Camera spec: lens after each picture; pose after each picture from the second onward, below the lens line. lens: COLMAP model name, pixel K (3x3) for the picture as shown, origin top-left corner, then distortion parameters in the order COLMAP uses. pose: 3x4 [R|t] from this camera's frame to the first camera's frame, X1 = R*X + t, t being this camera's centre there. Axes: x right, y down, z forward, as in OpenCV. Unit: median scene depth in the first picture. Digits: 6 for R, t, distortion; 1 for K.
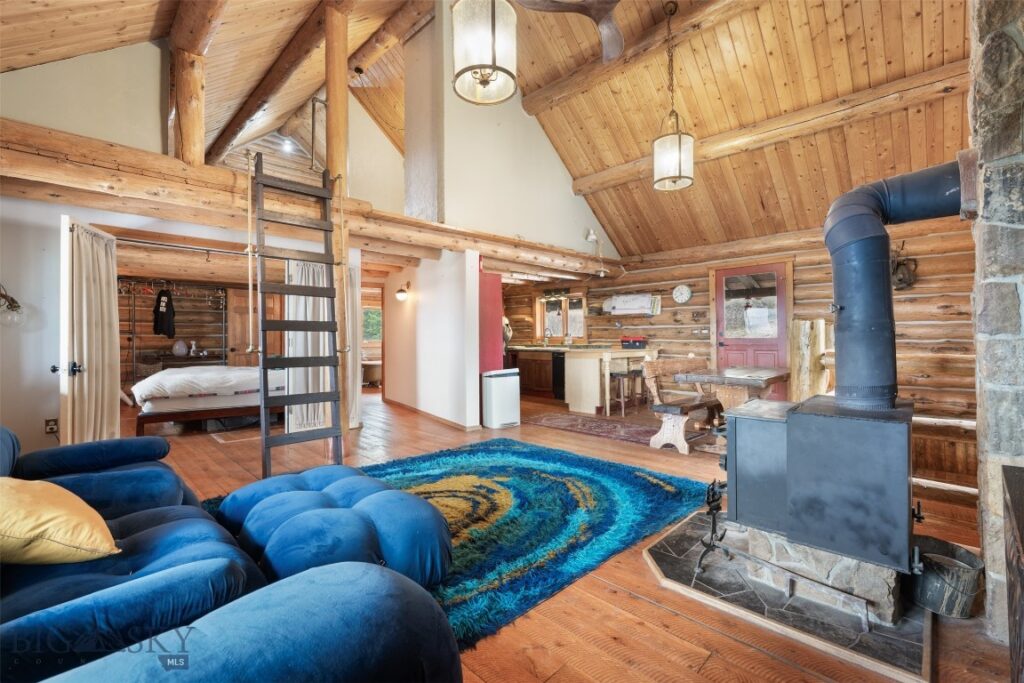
lens RADIAL K [[439.1, 0, 523.7], [0, 439.1, 334.6], [0, 0, 1]] dist [-0.001438, -0.000121]
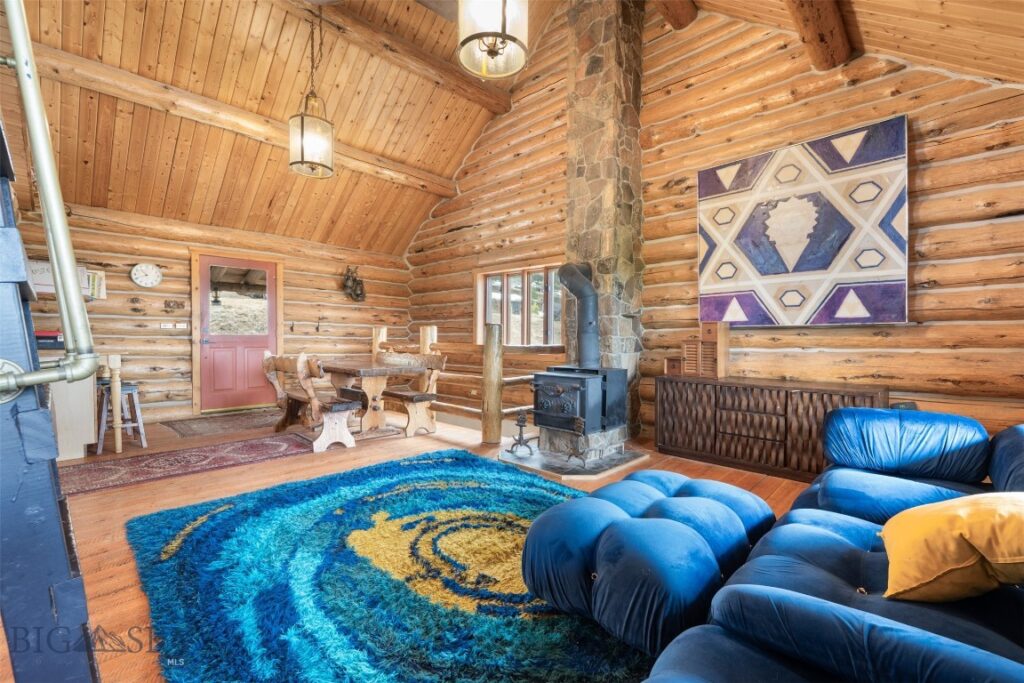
lens RADIAL K [[438.7, 0, 505.3], [0, 438.7, 344.0], [0, 0, 1]] dist [-0.006275, 0.000254]
pose [[0.009480, -0.008681, 0.999917, -0.392938], [-0.015376, 0.999843, 0.008826, 0.009864], [-0.999837, -0.015459, 0.009345, 0.382082]]
